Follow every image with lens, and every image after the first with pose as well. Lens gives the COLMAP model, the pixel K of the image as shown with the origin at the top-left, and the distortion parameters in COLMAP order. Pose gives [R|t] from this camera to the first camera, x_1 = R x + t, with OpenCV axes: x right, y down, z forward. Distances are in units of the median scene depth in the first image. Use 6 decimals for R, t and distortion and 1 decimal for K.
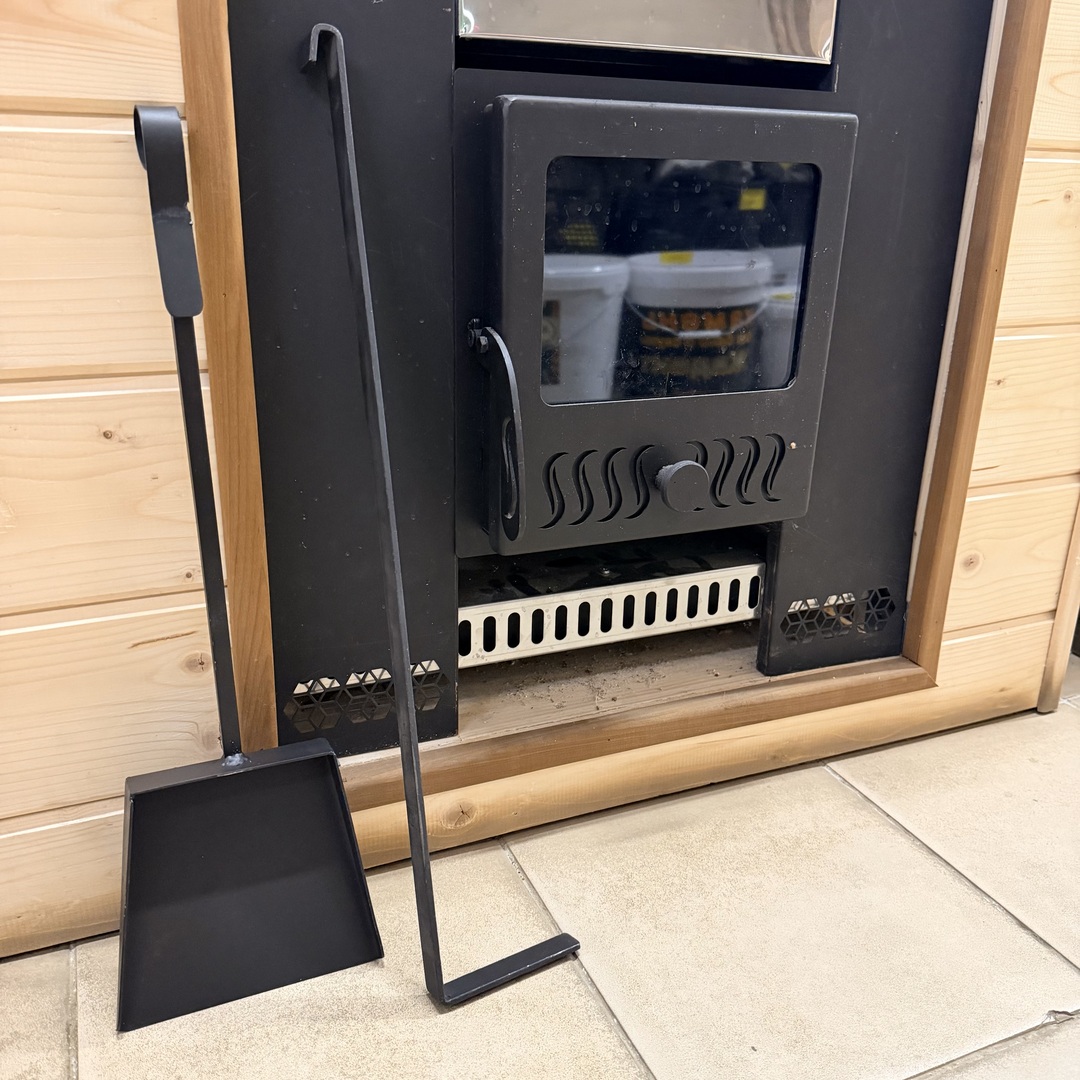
lens RADIAL K [[1028.1, 0, 543.4], [0, 1028.1, 536.4], [0, 0, 1]] dist [0.080725, -0.143734]
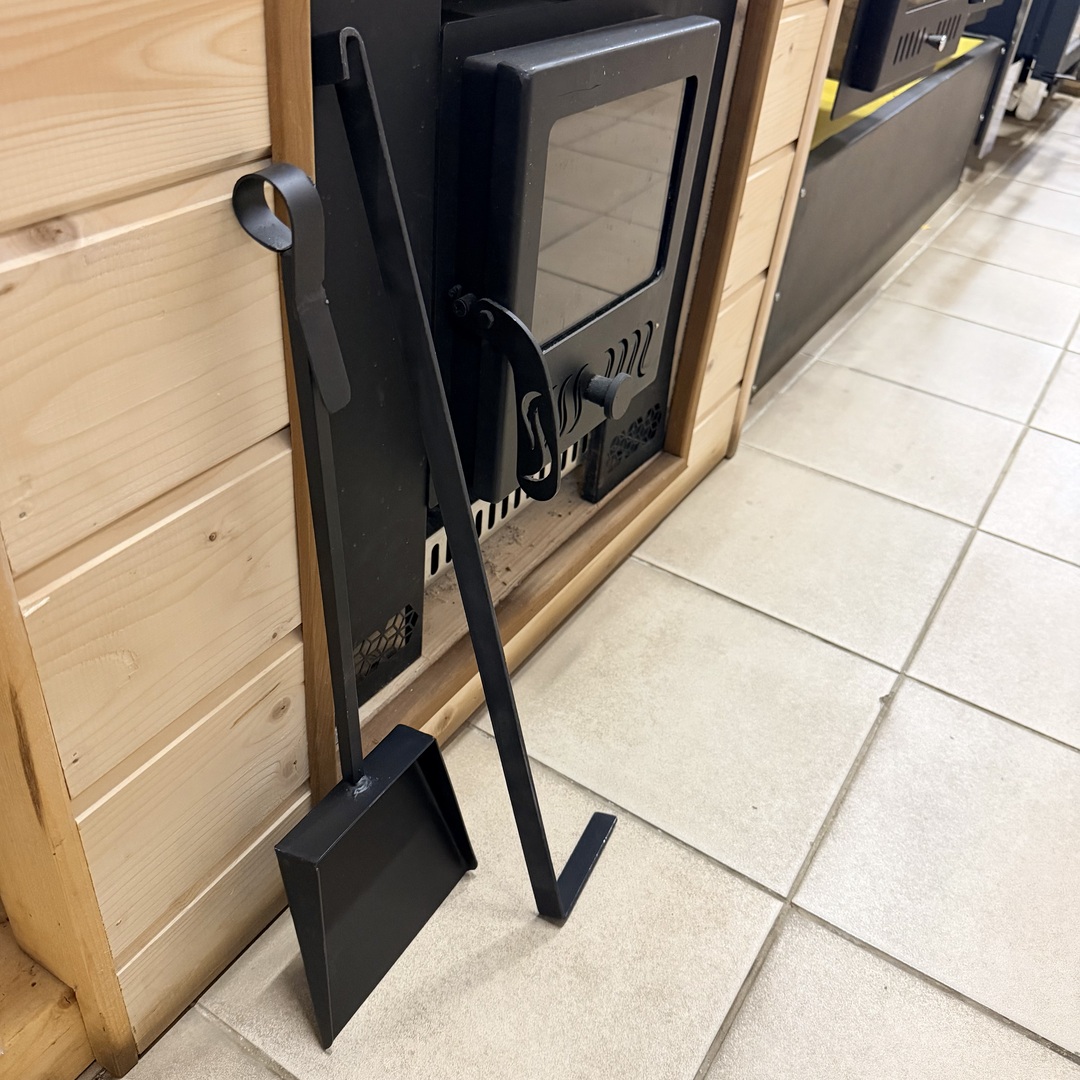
lens RADIAL K [[1027.9, 0, 544.2], [0, 1027.9, 536.9], [0, 0, 1]] dist [0.066159, -0.113463]
pose [[0.820549, -0.294690, 0.489752, -0.464134], [0.123170, 0.927879, 0.351953, -0.277565], [-0.558148, -0.228472, 0.797667, 0.116519]]
